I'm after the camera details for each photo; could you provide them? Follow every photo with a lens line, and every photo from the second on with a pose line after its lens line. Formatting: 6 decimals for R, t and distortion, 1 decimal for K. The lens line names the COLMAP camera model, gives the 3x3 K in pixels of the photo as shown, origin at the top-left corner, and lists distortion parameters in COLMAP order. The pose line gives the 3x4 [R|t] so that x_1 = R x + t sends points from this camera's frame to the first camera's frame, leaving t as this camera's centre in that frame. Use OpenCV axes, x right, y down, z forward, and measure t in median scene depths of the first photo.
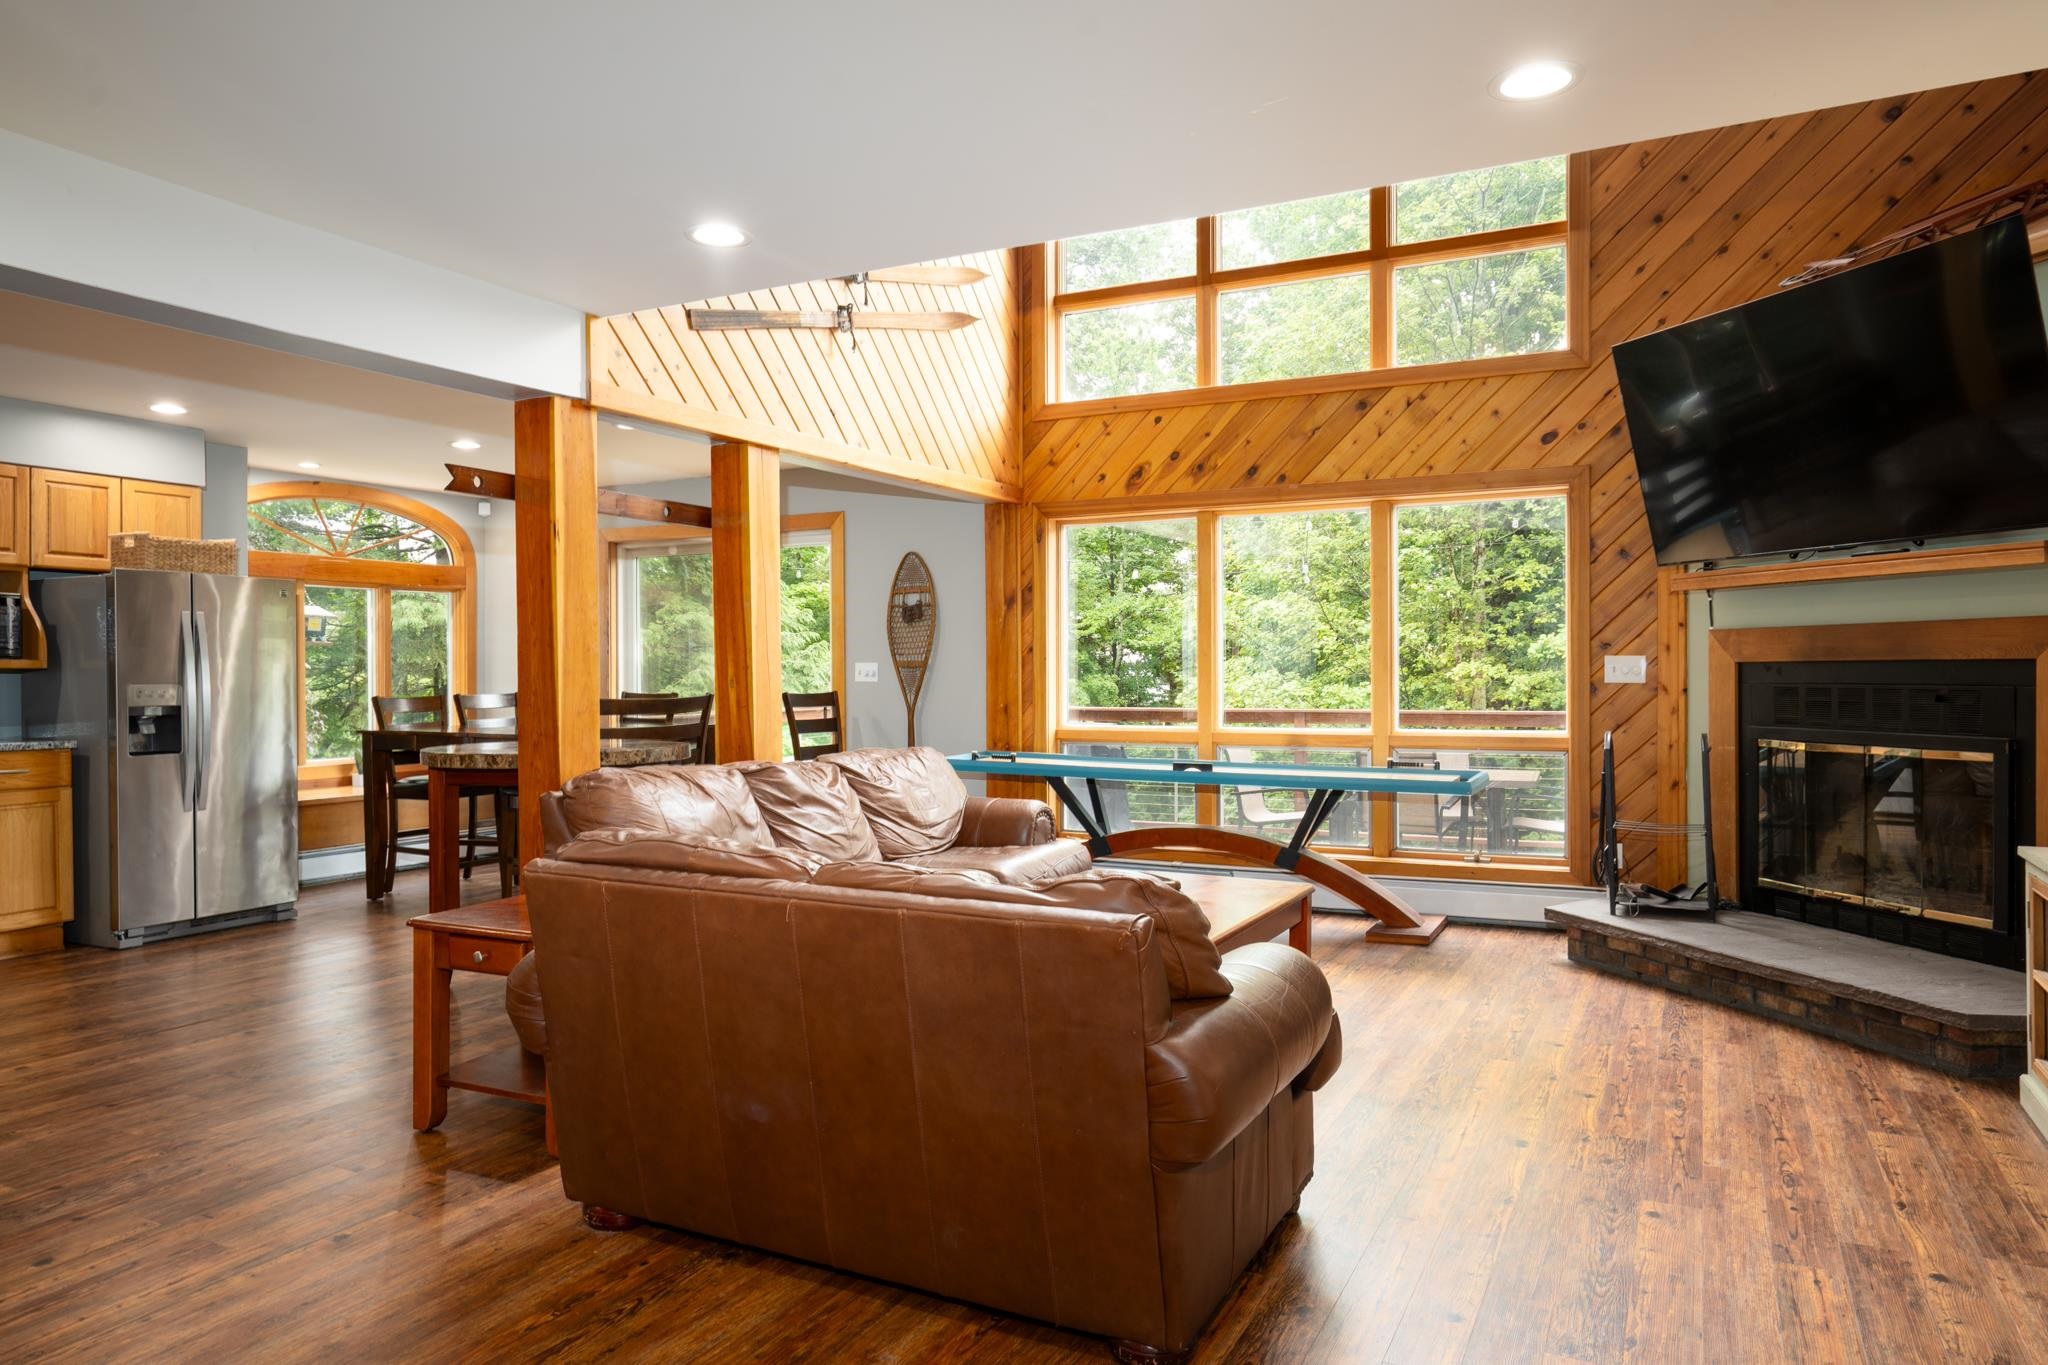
lens RADIAL K [[1319.1, 0, 1034.1], [0, 1319.1, 671.3], [0, 0, 1]] dist [0.001178, 0.015108]
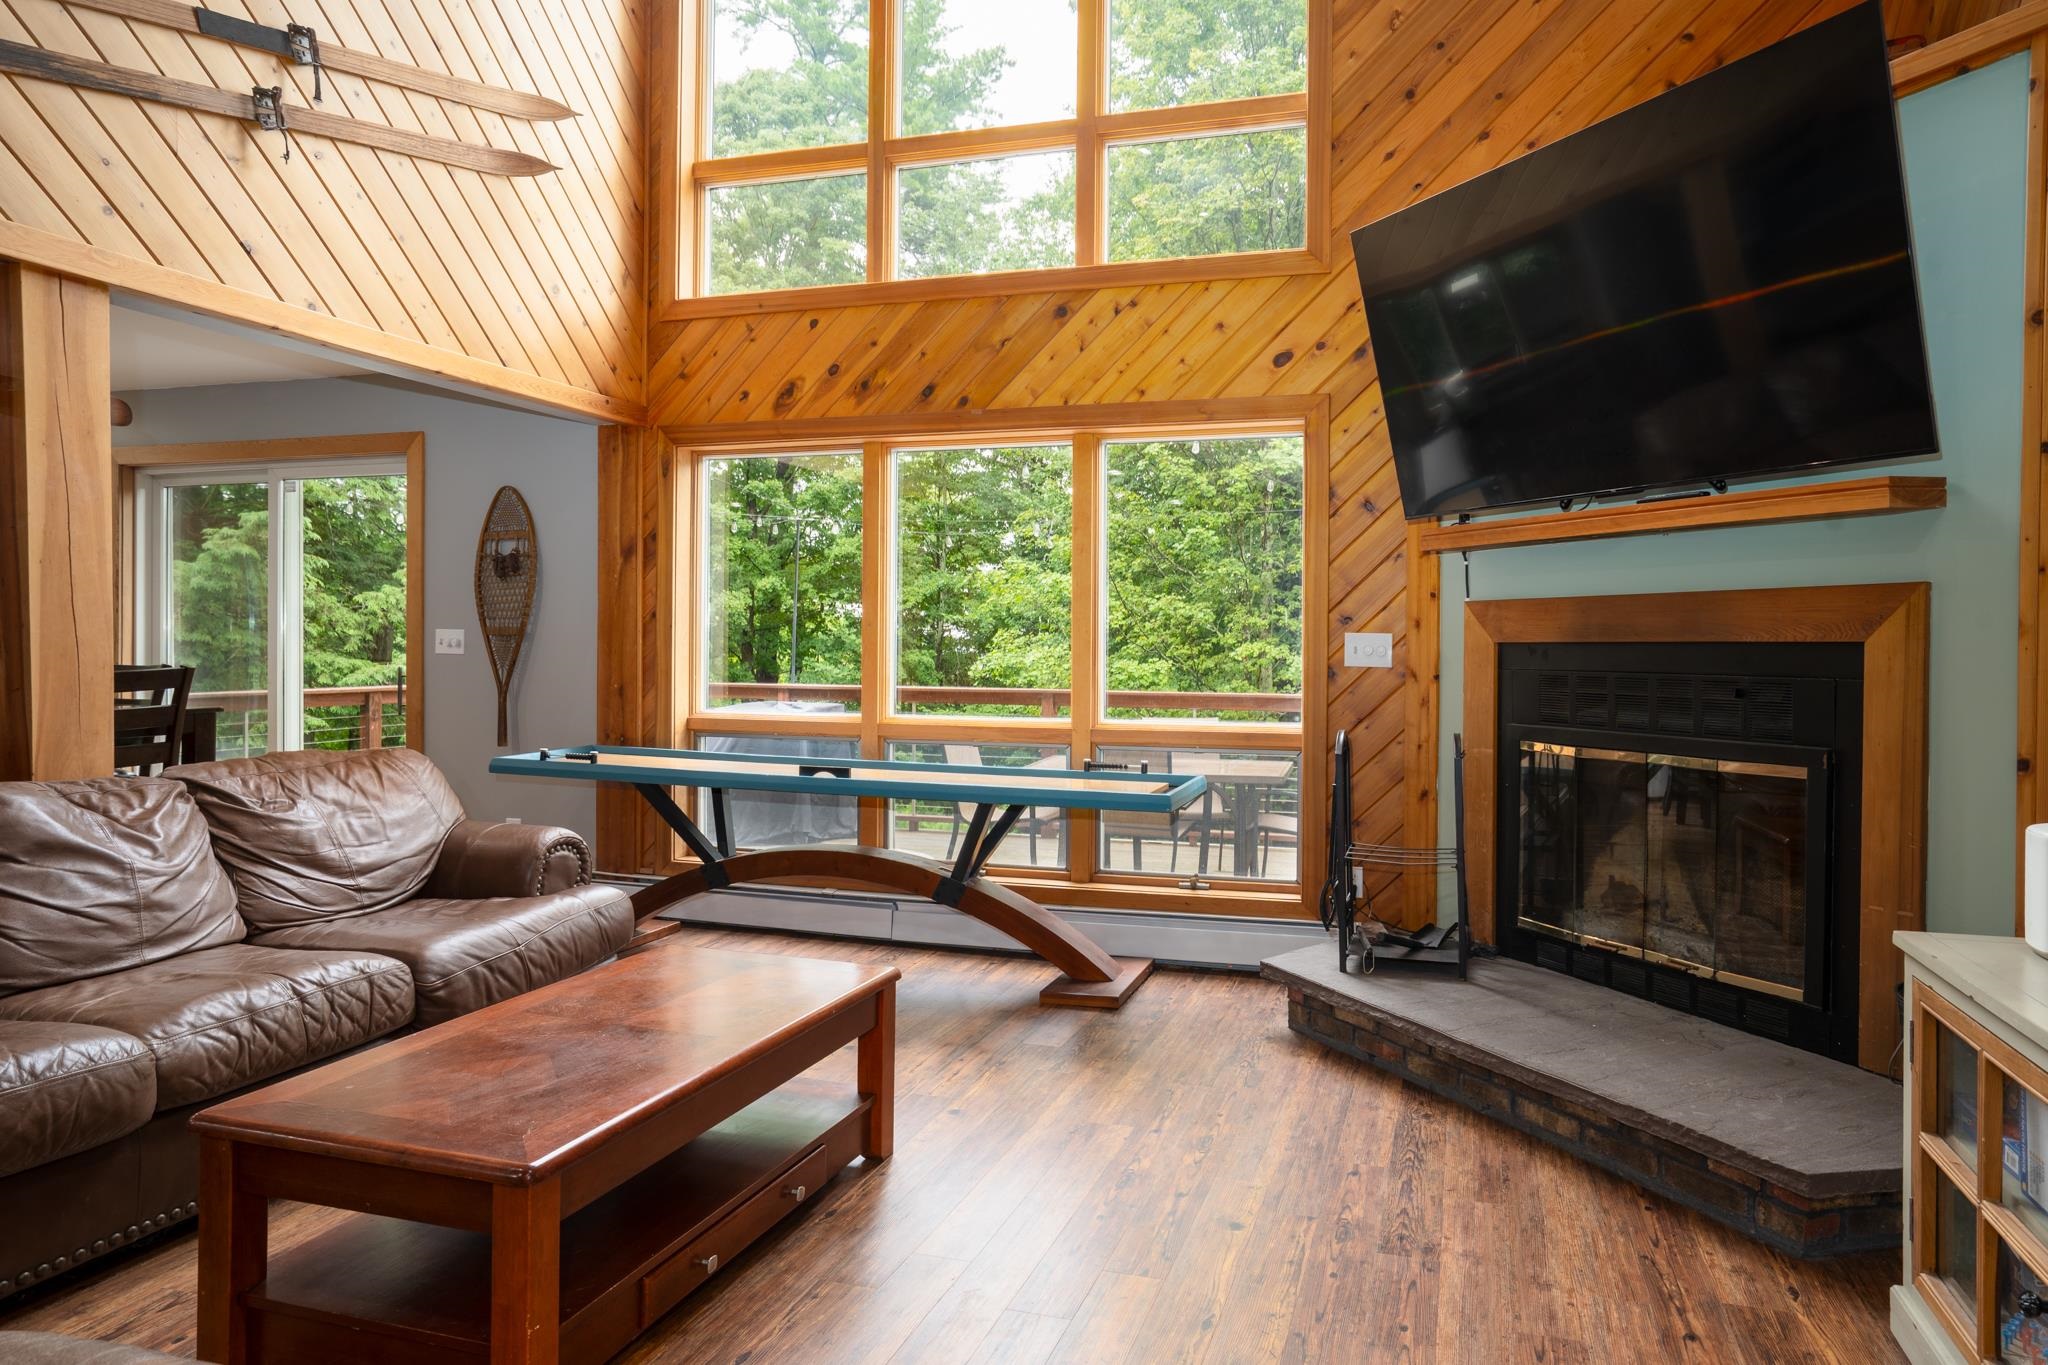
lens RADIAL K [[1253.0, 0, 1092.5], [0, 1253.0, 636.3], [0, 0, 1]] dist [-0.022104, 0.010989]
pose [[0.984070, 0.015507, 0.177102, 0.147719], [-0.013885, 0.999850, -0.010390, 0.000428], [-0.177236, 0.007766, 0.984138, 0.280221]]
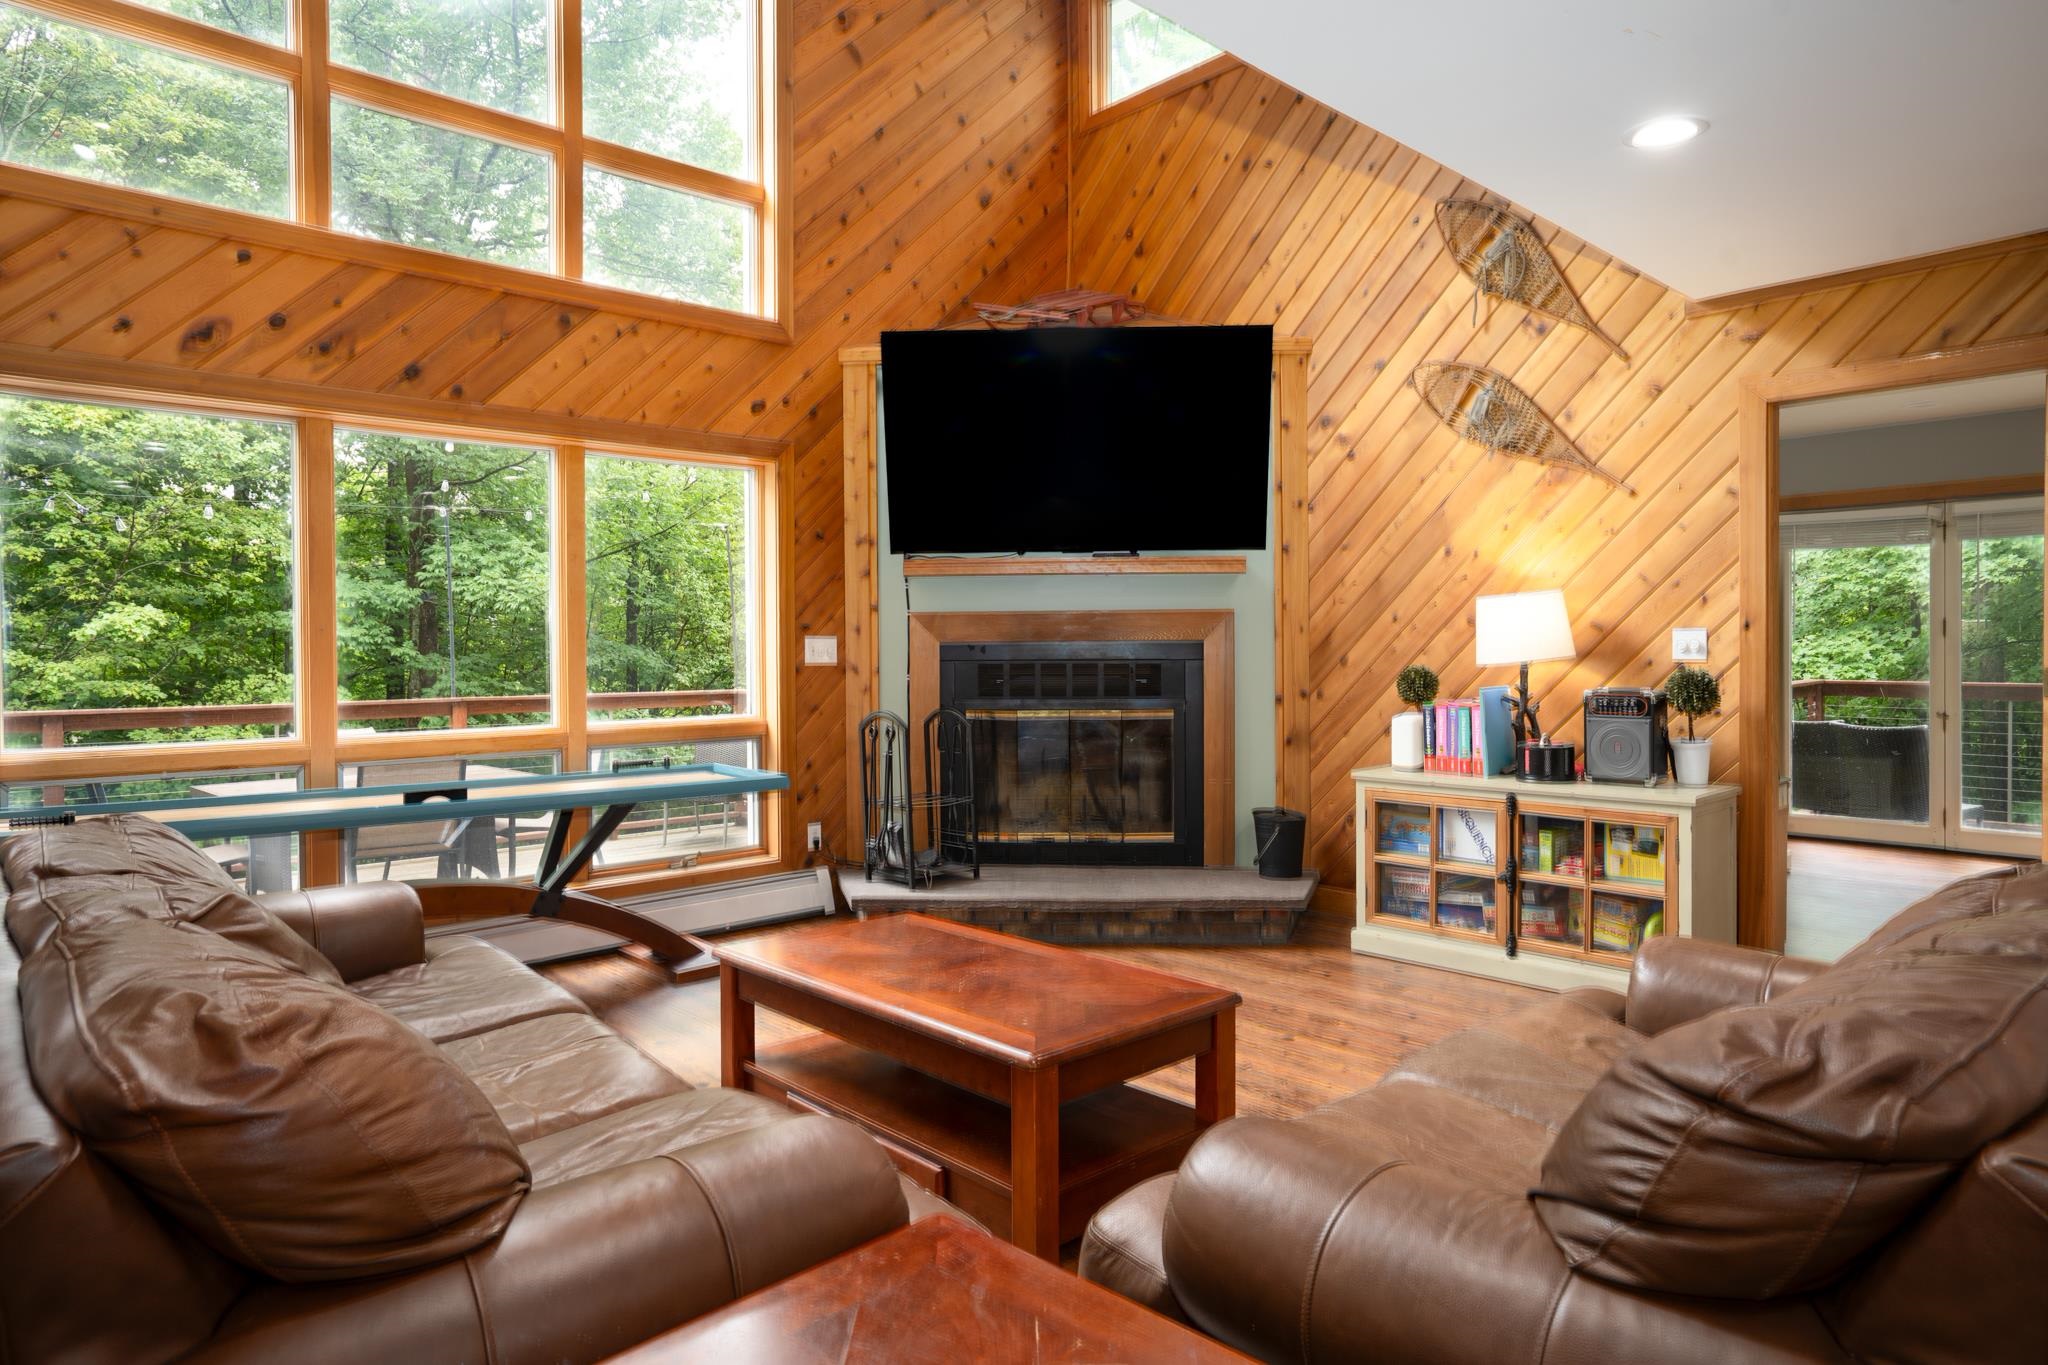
lens RADIAL K [[1191.2, 0, 1027.7], [0, 1191.2, 661.9], [0, 0, 1]] dist [-0.020214, 0.003045]
pose [[0.359475, -0.008390, 0.933117, -0.346621], [0.006036, 0.999960, 0.006665, 0.001696], [-0.933135, 0.003236, 0.359511, 0.518600]]
